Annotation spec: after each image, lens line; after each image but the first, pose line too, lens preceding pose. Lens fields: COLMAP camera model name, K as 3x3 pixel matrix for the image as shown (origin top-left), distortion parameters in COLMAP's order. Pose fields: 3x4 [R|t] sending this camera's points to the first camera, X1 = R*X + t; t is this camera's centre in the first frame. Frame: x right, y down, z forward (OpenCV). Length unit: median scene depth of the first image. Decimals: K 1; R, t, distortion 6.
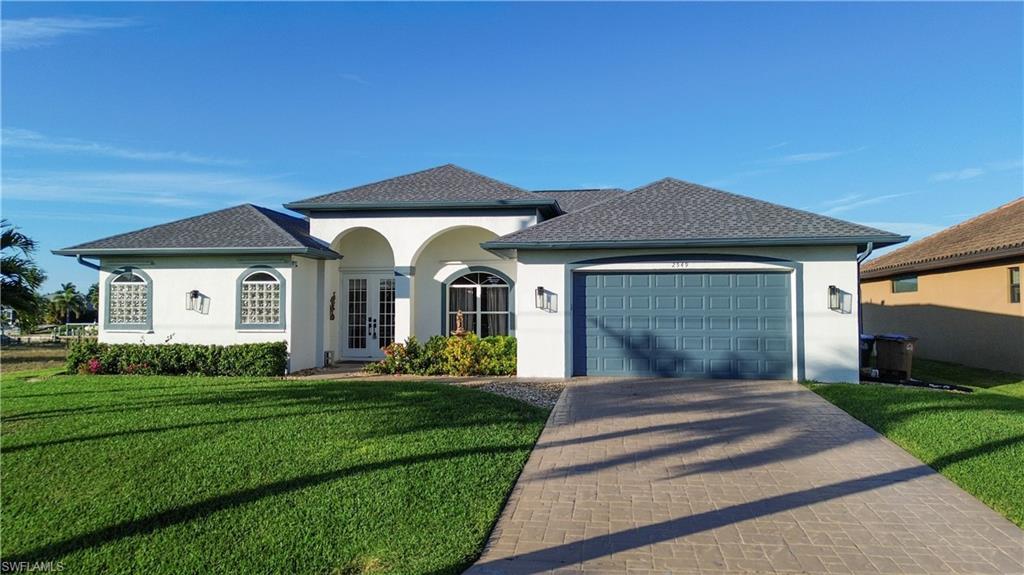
lens RADIAL K [[721.1, 0, 512.0], [0, 721.1, 287.5], [0, 0, 1]] dist [0.071542, -0.064213]
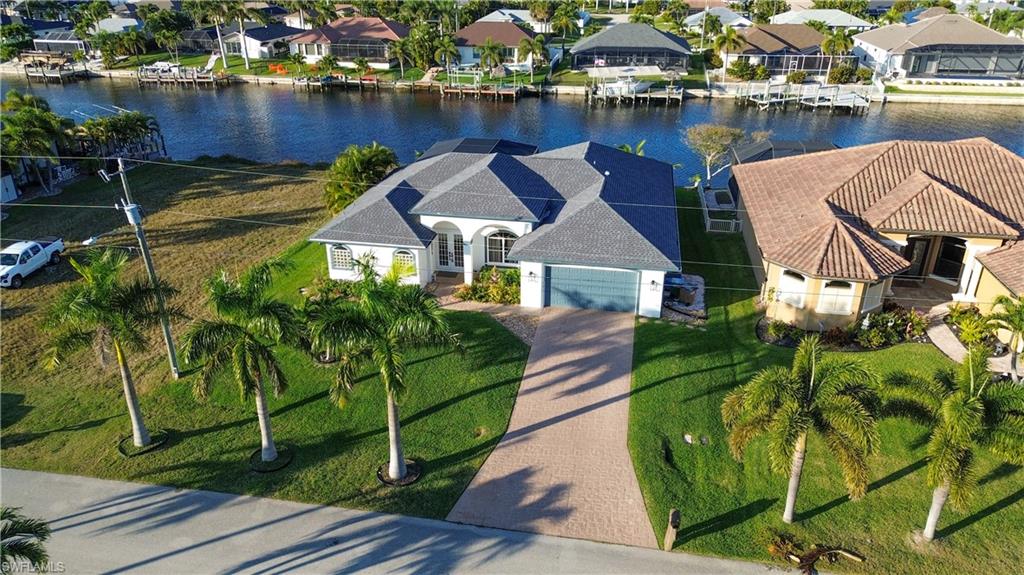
lens RADIAL K [[721.1, 0, 512.0], [0, 721.1, 287.5], [0, 0, 1]] dist [0.071542, -0.064213]
pose [[0.999589, 0.012249, -0.025931, 0.038195], [0.000659, 0.894150, 0.447768, -0.956770], [0.028671, -0.447601, 0.893774, -1.039080]]
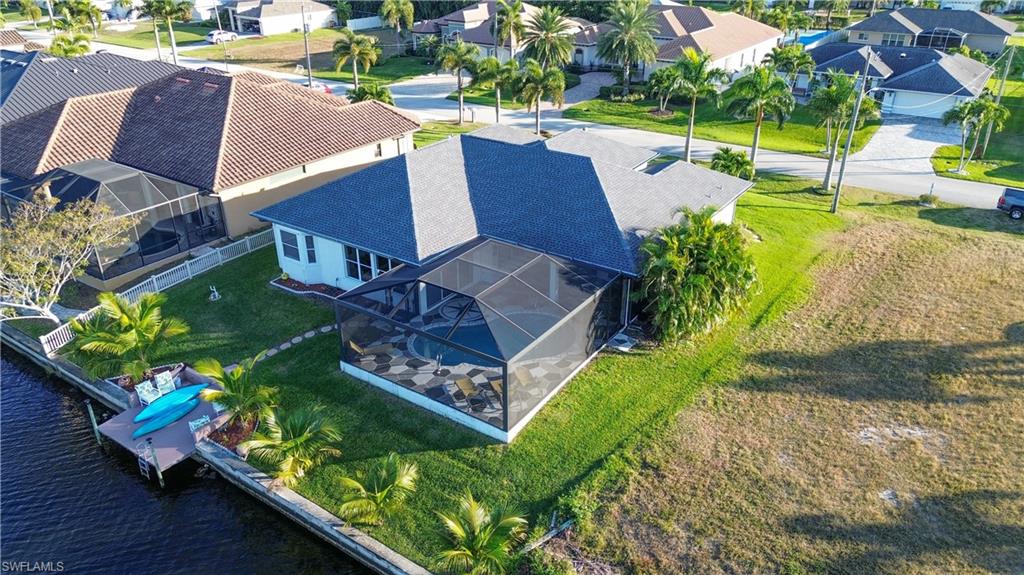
lens RADIAL K [[721.1, 0, 512.0], [0, 721.1, 287.5], [0, 0, 1]] dist [0.071542, -0.064213]
pose [[-0.896752, -0.200599, 0.394455, -0.986549], [-0.020183, 0.908971, 0.416371, -0.753382], [-0.442072, 0.365420, -0.819170, 3.584430]]
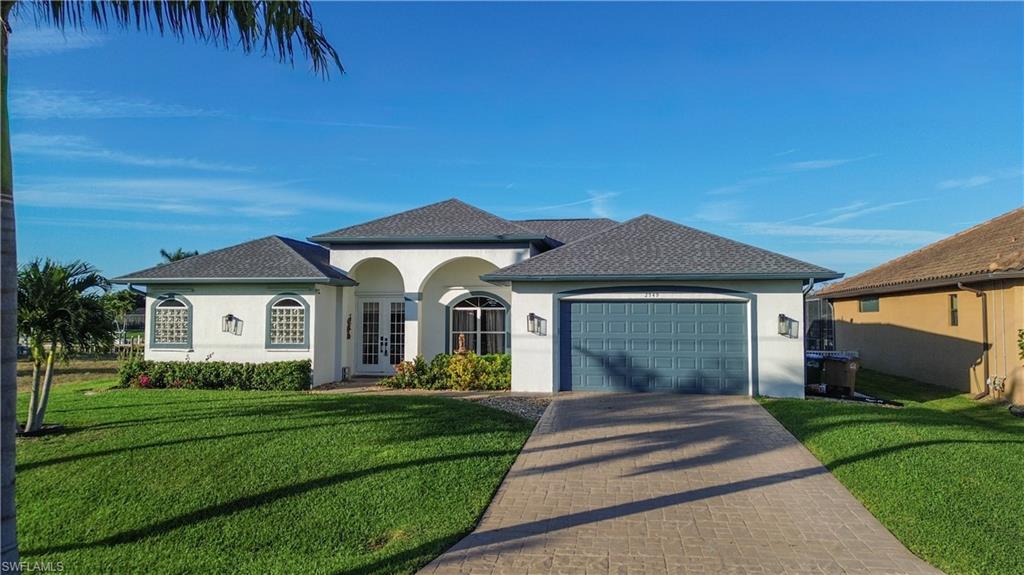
lens RADIAL K [[721.1, 0, 512.0], [0, 721.1, 287.5], [0, 0, 1]] dist [0.071542, -0.064213]
pose [[0.999992, 0.001785, -0.003644, 0.011768], [-0.001819, 0.999957, -0.009087, -0.031068], [0.003628, 0.009093, 0.999952, -0.151058]]
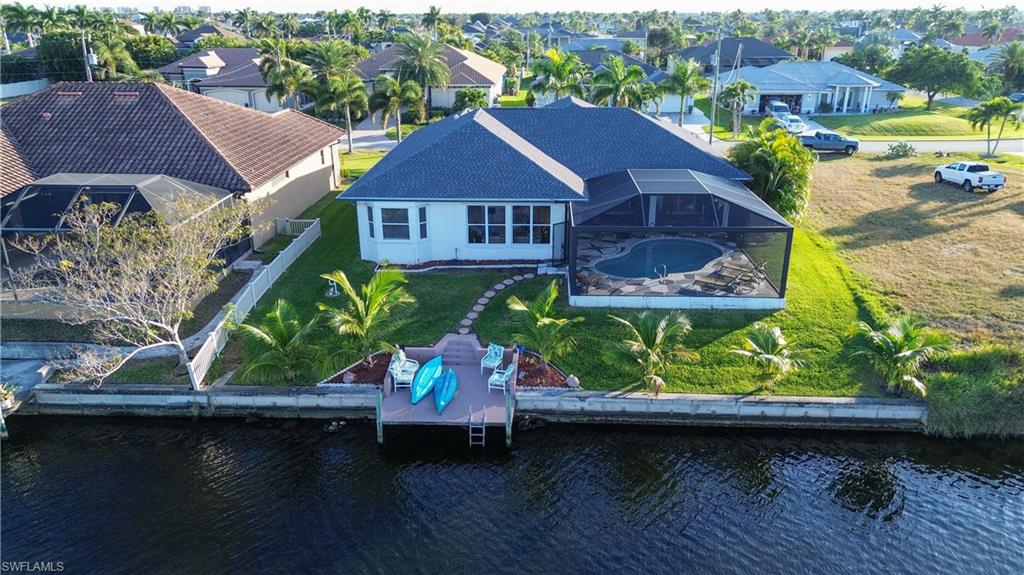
lens RADIAL K [[721.1, 0, 512.0], [0, 721.1, 287.5], [0, 0, 1]] dist [0.071542, -0.064213]
pose [[-0.994814, 0.036324, -0.095000, 0.373871], [0.004739, 0.949588, 0.313466, -0.400797], [0.101597, 0.311390, -0.944836, 4.001880]]
